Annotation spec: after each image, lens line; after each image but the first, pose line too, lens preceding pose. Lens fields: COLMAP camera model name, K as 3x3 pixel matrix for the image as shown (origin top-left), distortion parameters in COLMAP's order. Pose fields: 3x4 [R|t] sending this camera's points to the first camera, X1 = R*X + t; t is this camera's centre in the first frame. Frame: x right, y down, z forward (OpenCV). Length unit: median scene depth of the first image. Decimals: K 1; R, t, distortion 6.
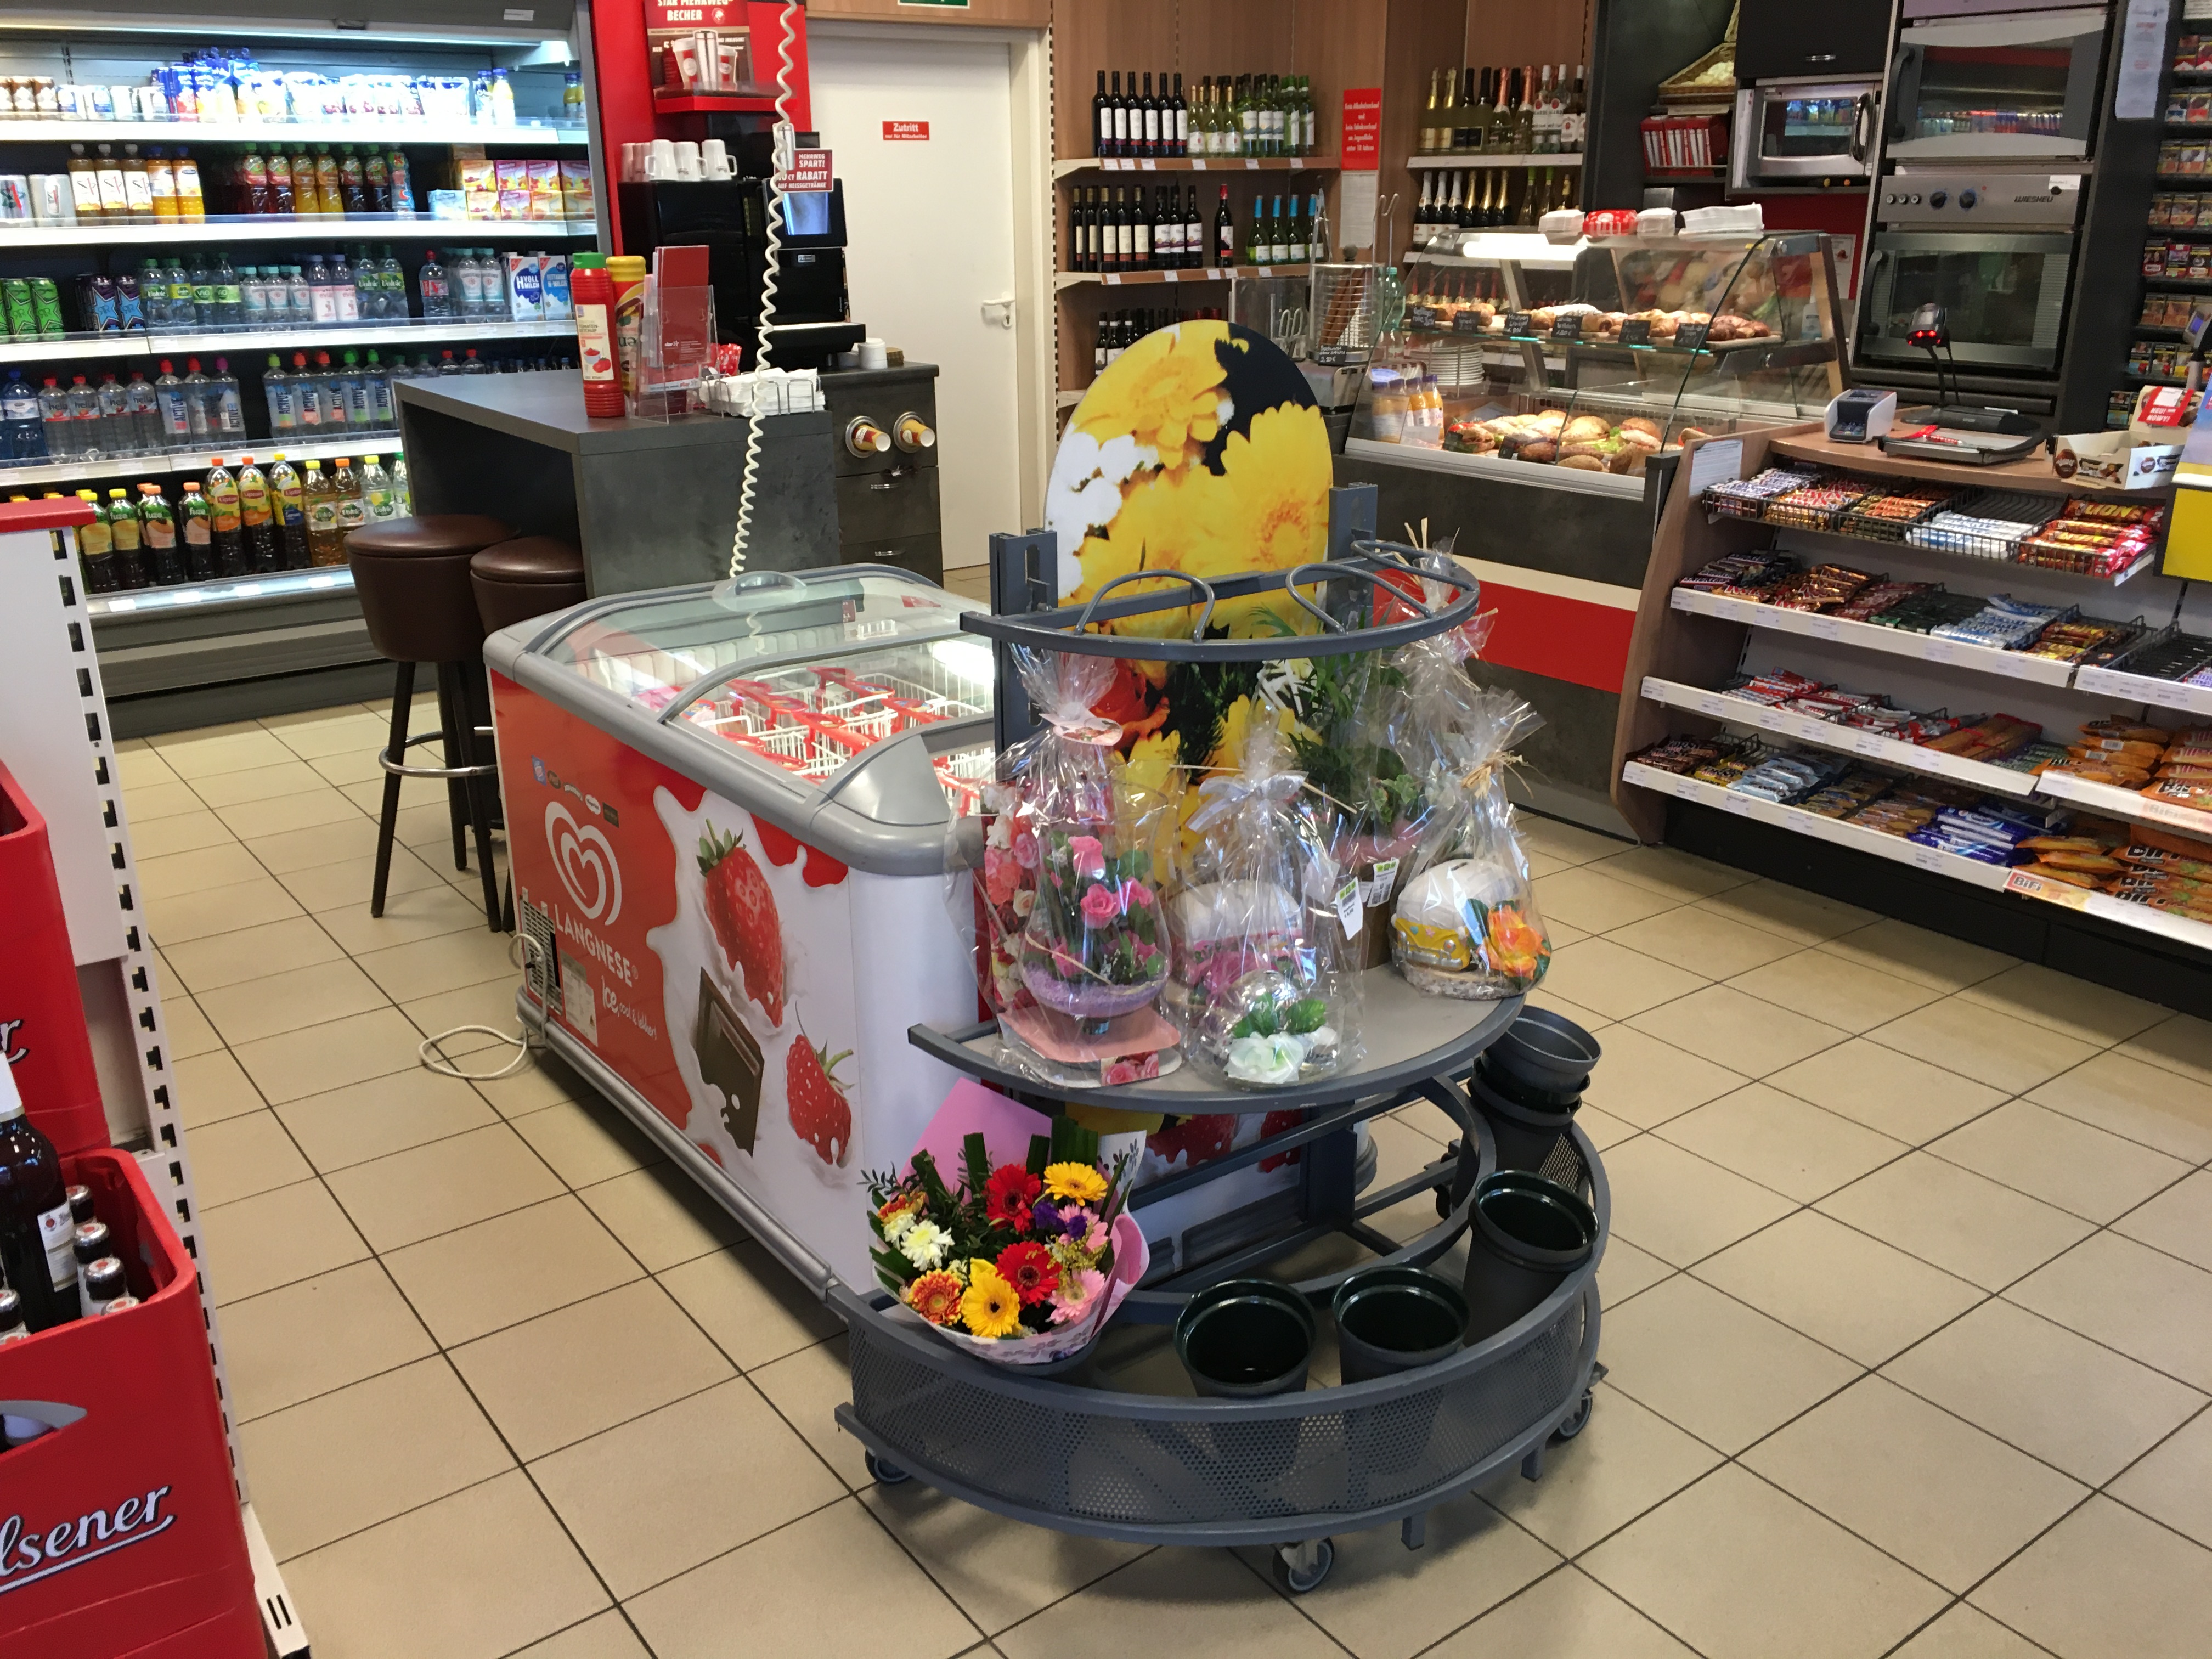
lens RADIAL K [[1886.3, 0, 1100.3], [0, 1886.3, 819.4], [0, 0, 1]] dist [0.083037, -0.101308]
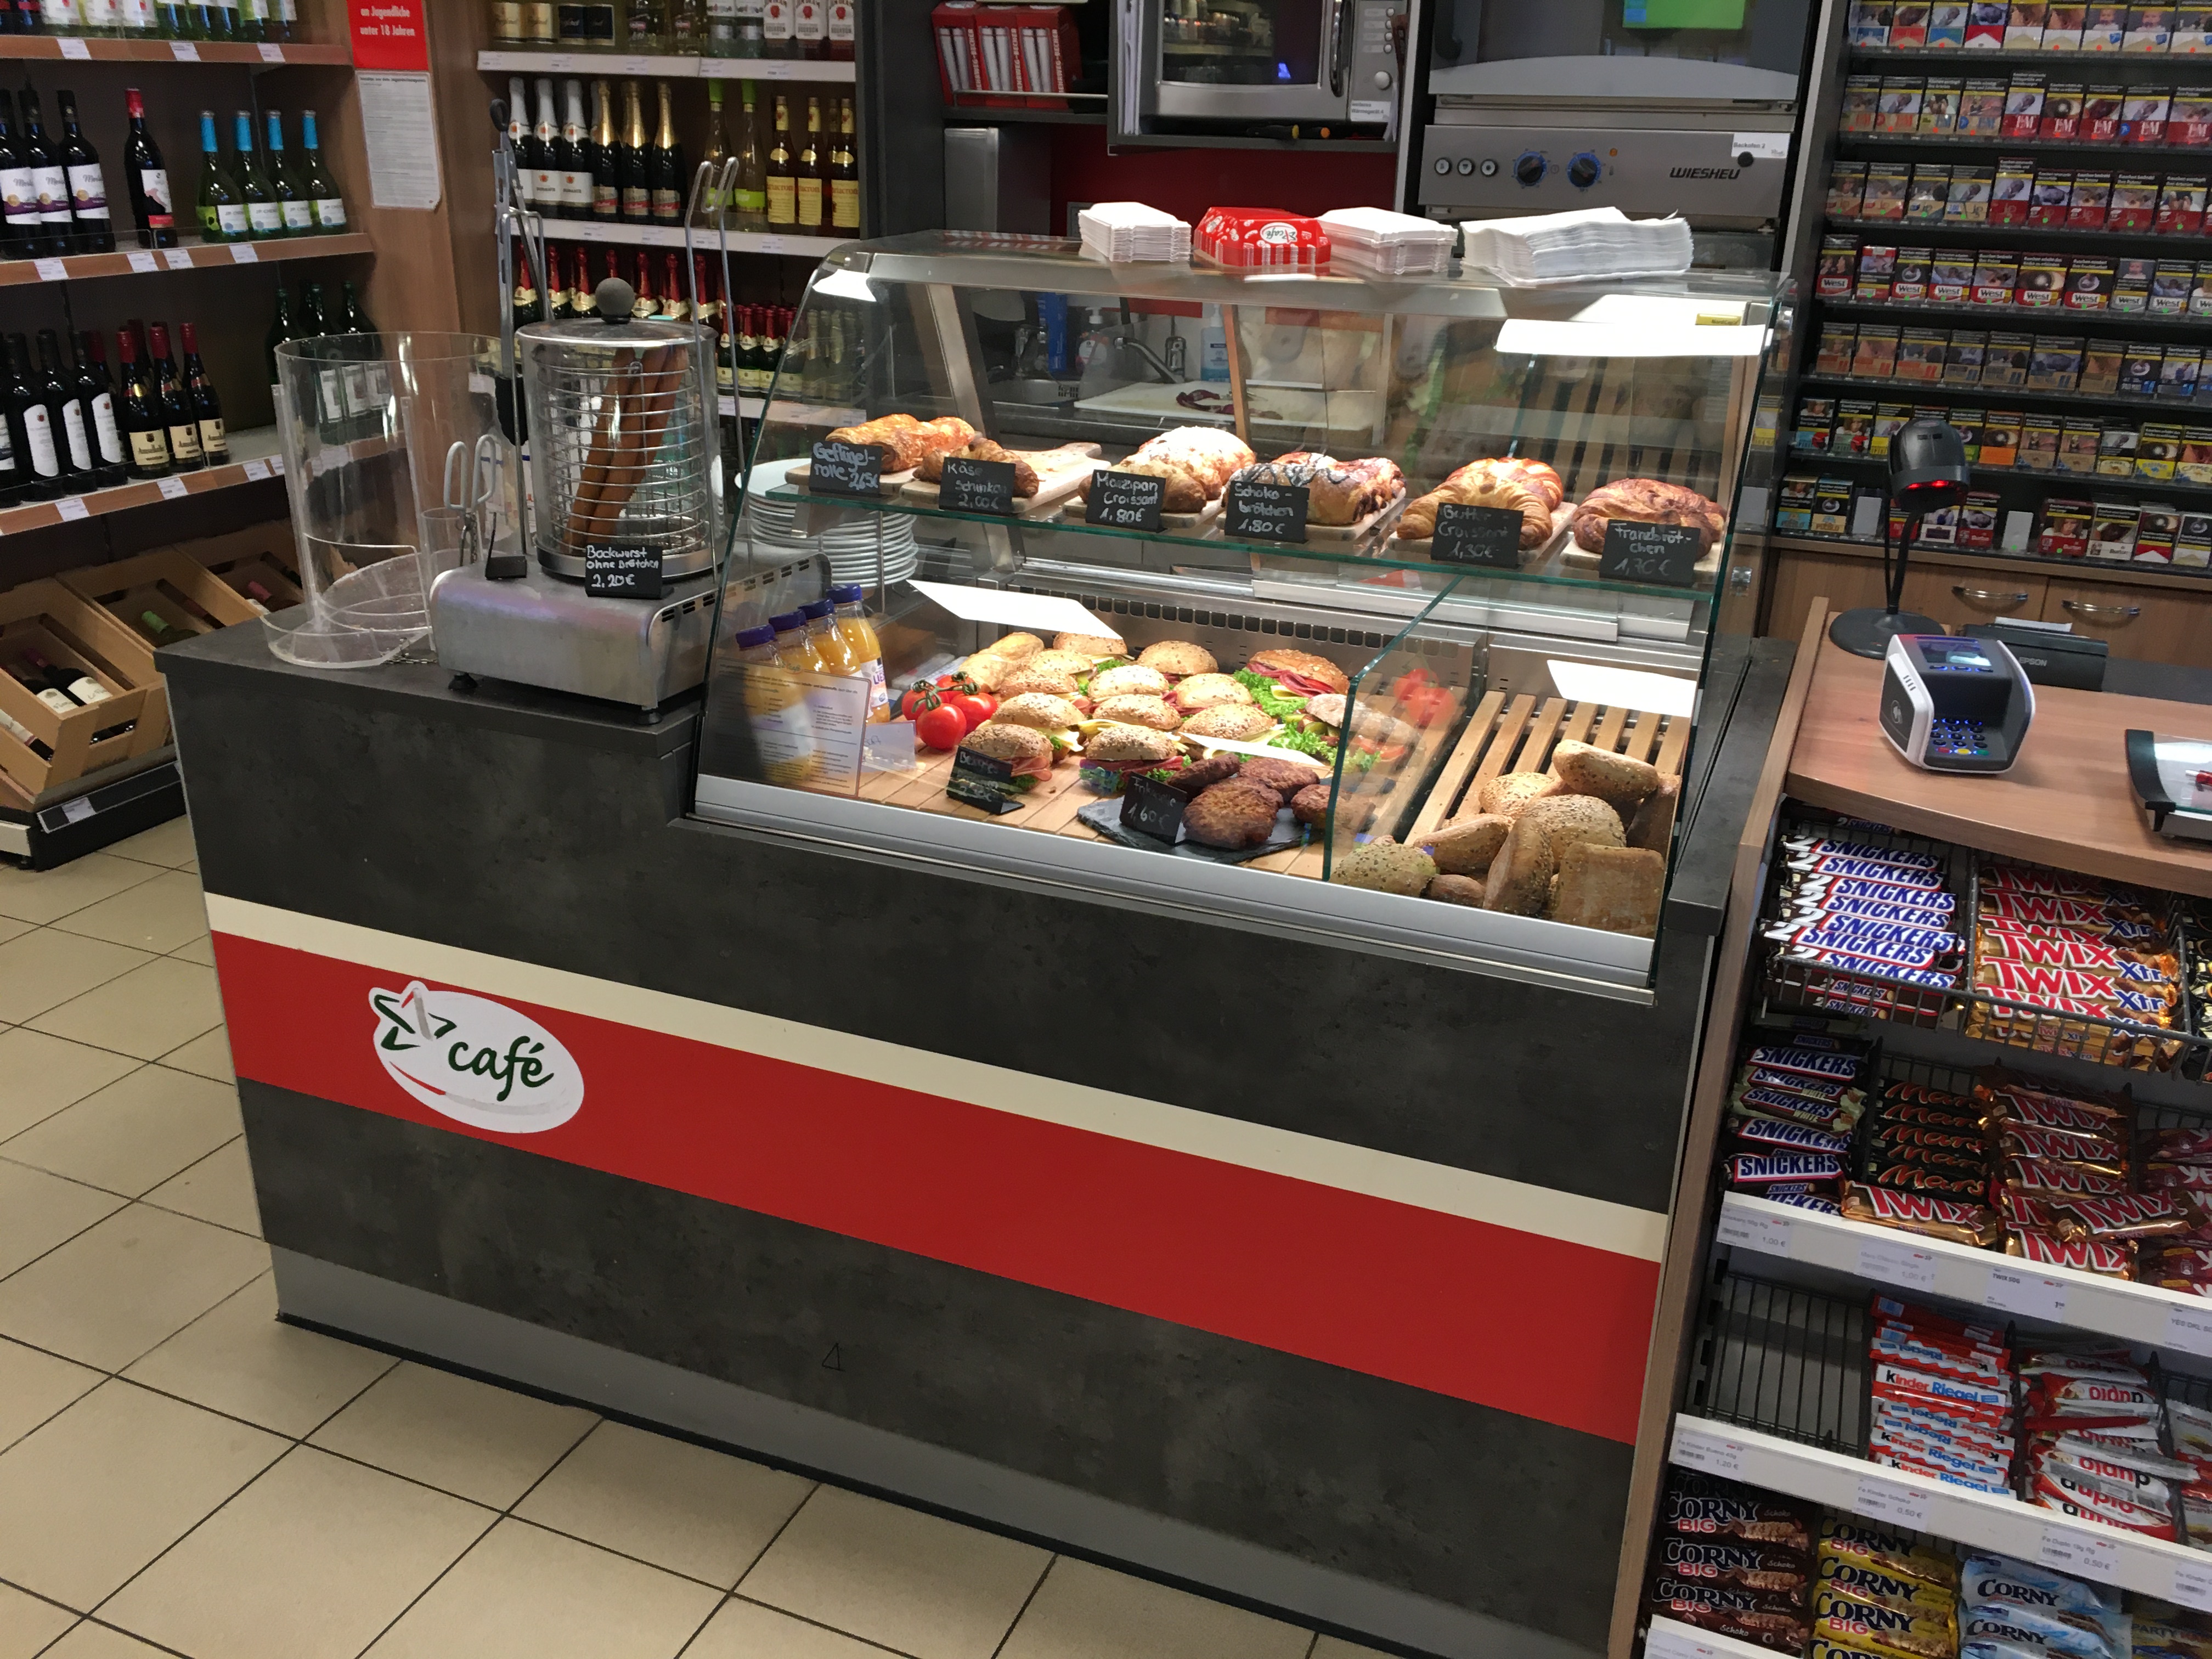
lens RADIAL K [[1886.3, 0, 1105.8], [0, 1886.3, 816.9], [0, 0, 1]] dist [0.083037, -0.101308]
pose [[0.858525, -0.161008, 0.486839, 0.007736], [0.138564, 0.986949, 0.082052, -0.184139], [-0.493696, -0.002985, 0.869630, 0.527951]]
